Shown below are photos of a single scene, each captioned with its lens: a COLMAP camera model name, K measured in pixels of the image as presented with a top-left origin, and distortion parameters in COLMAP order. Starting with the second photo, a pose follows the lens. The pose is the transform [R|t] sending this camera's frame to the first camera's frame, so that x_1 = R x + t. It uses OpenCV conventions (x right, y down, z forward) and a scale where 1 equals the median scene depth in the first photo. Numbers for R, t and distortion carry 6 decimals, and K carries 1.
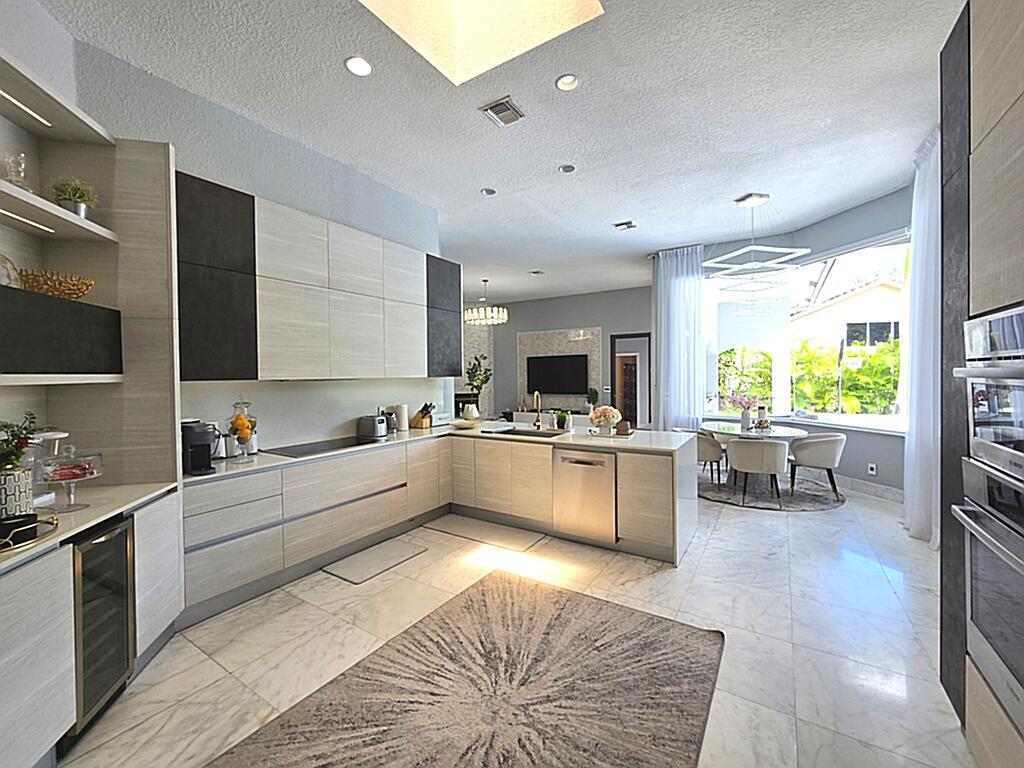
lens RADIAL K [[421.9, 0, 507.6], [0, 421.9, 381.4], [0, 0, 1]] dist [-0.001483, 0.001053]
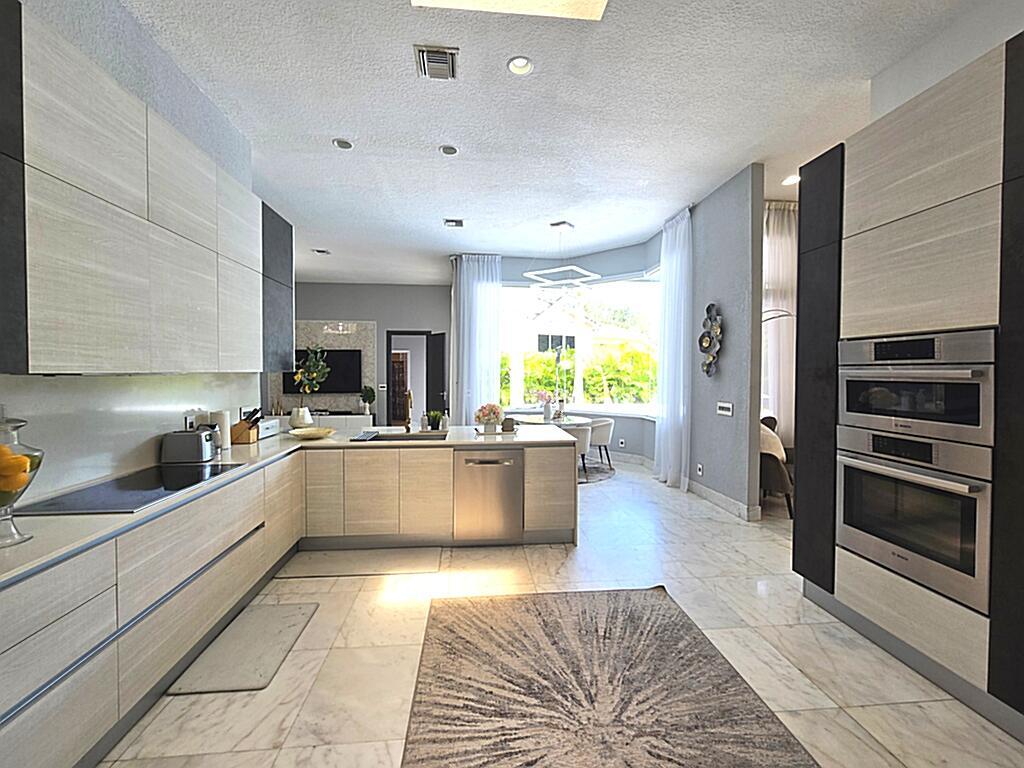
lens RADIAL K [[421.9, 0, 507.6], [0, 421.9, 381.4], [0, 0, 1]] dist [-0.001483, 0.001053]
pose [[0.785730, -0.001465, 0.618568, -0.408950], [-0.001672, 0.999989, 0.004492, 0.002619], [-0.618567, -0.004564, 0.785719, 0.227336]]
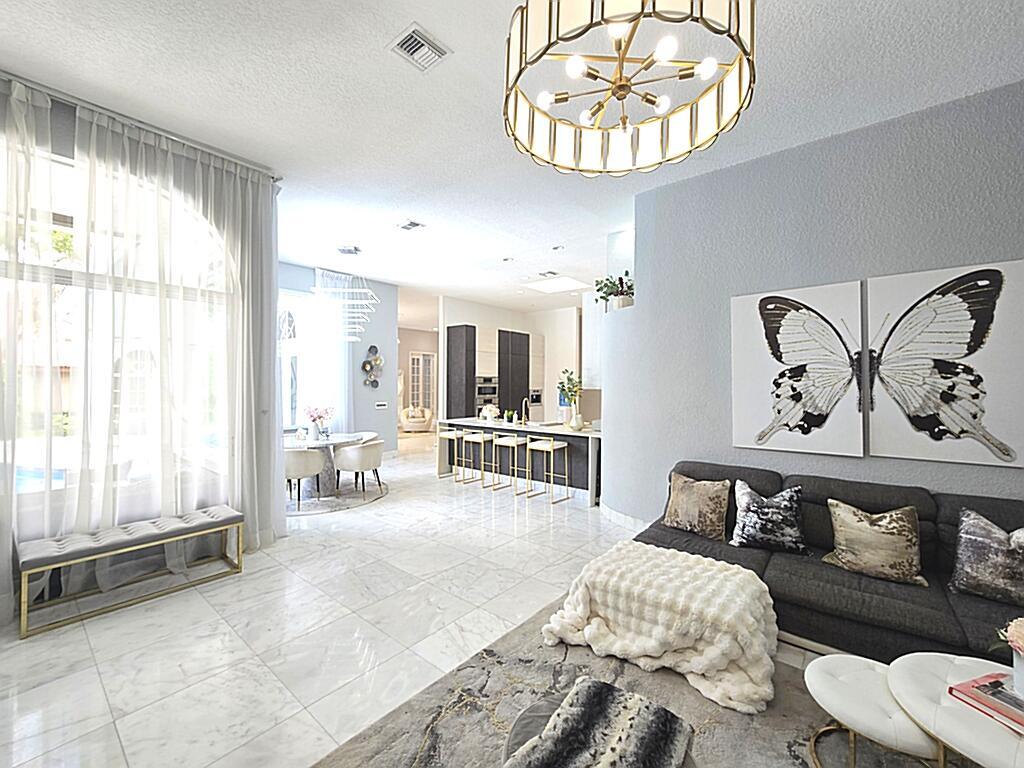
lens RADIAL K [[421.9, 0, 507.6], [0, 421.9, 381.4], [0, 0, 1]] dist [-0.001483, 0.001053]
pose [[-0.992945, 0.006849, 0.118375, -0.059453], [0.008715, 0.999846, 0.015252, -0.076720], [-0.118252, 0.016176, -0.992852, 3.208657]]
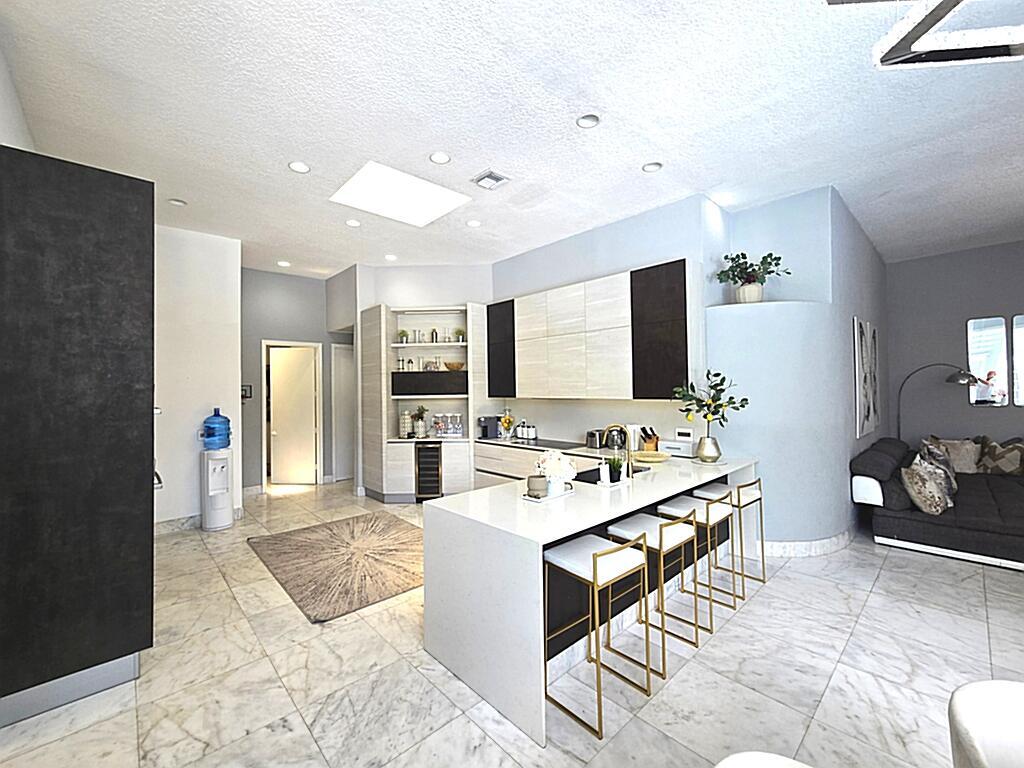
lens RADIAL K [[423.4, 0, 509.3], [0, 423.4, 381.8], [0, 0, 1]] dist [-0.008432, 0.004556]
pose [[-0.247204, 0.000385, -0.968963, 1.082428], [-0.000111, 1.000000, 0.000426, -0.066466], [0.968963, 0.000213, -0.247204, 1.284183]]
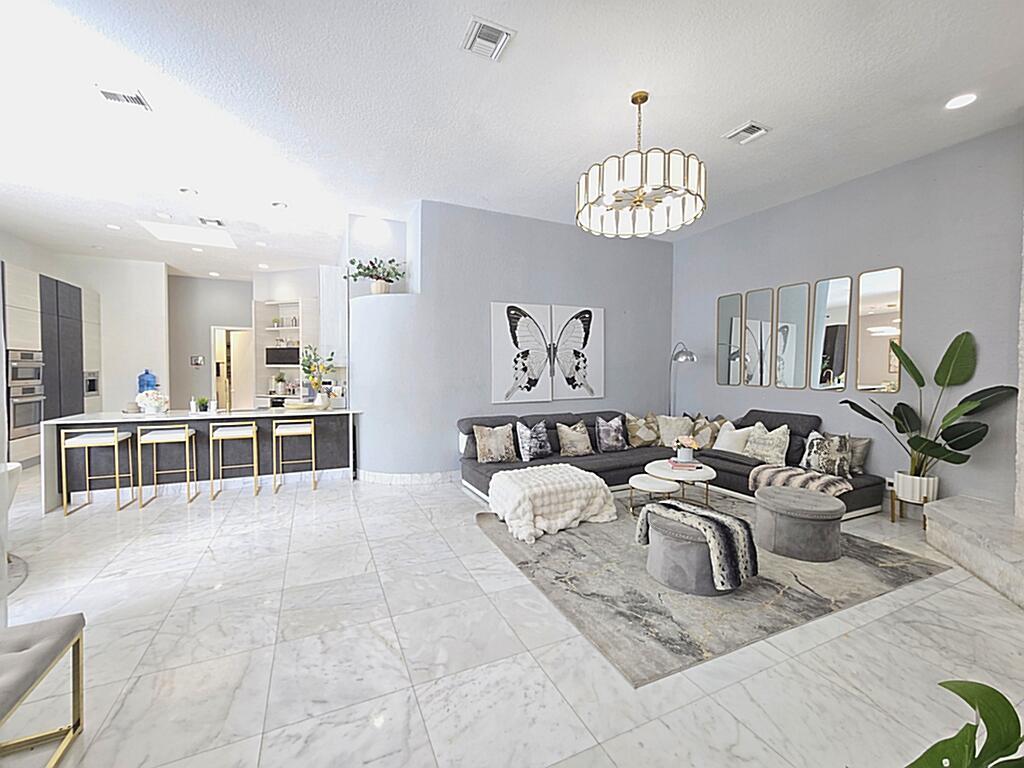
lens RADIAL K [[421.9, 0, 507.6], [0, 421.9, 381.4], [0, 0, 1]] dist [-0.001483, 0.001053]
pose [[-0.533936, 0.033858, -0.844847, 0.837046], [-0.014270, 0.998695, 0.049043, -0.051066], [0.845405, 0.038242, -0.532756, 2.961998]]
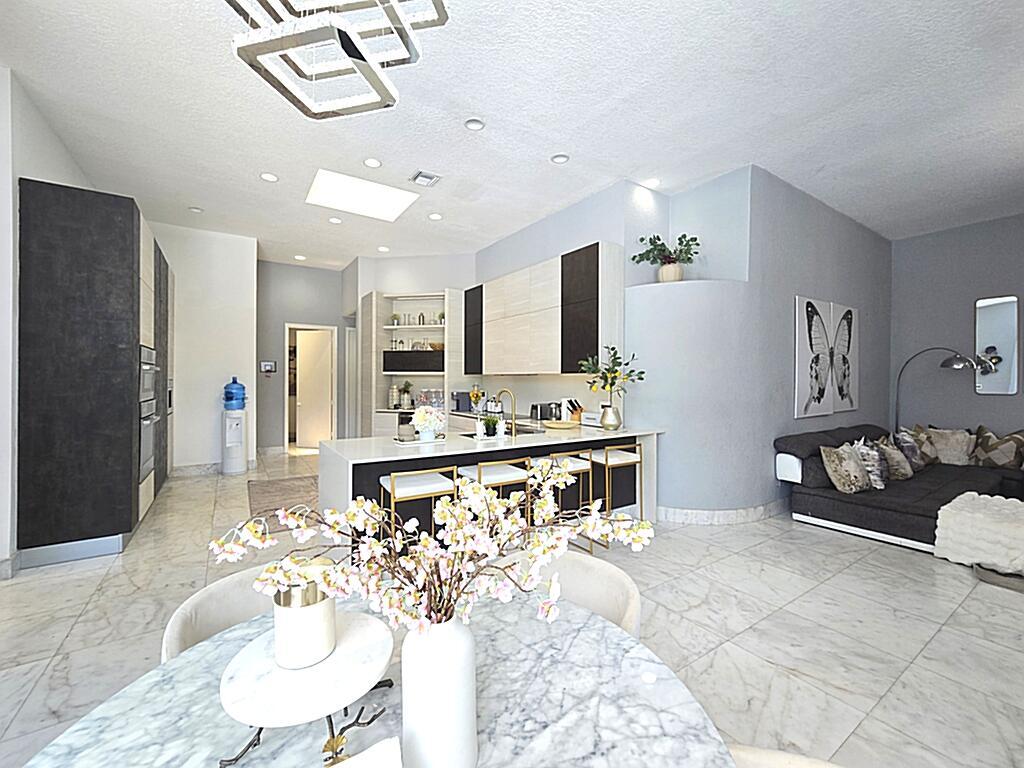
lens RADIAL K [[421.9, 0, 507.6], [0, 421.9, 381.4], [0, 0, 1]] dist [-0.001483, 0.001053]
pose [[-0.399990, 0.012629, -0.916432, 1.095415], [-0.018303, 0.999596, 0.021764, -0.014403], [0.916337, 0.025479, -0.399598, 1.729425]]
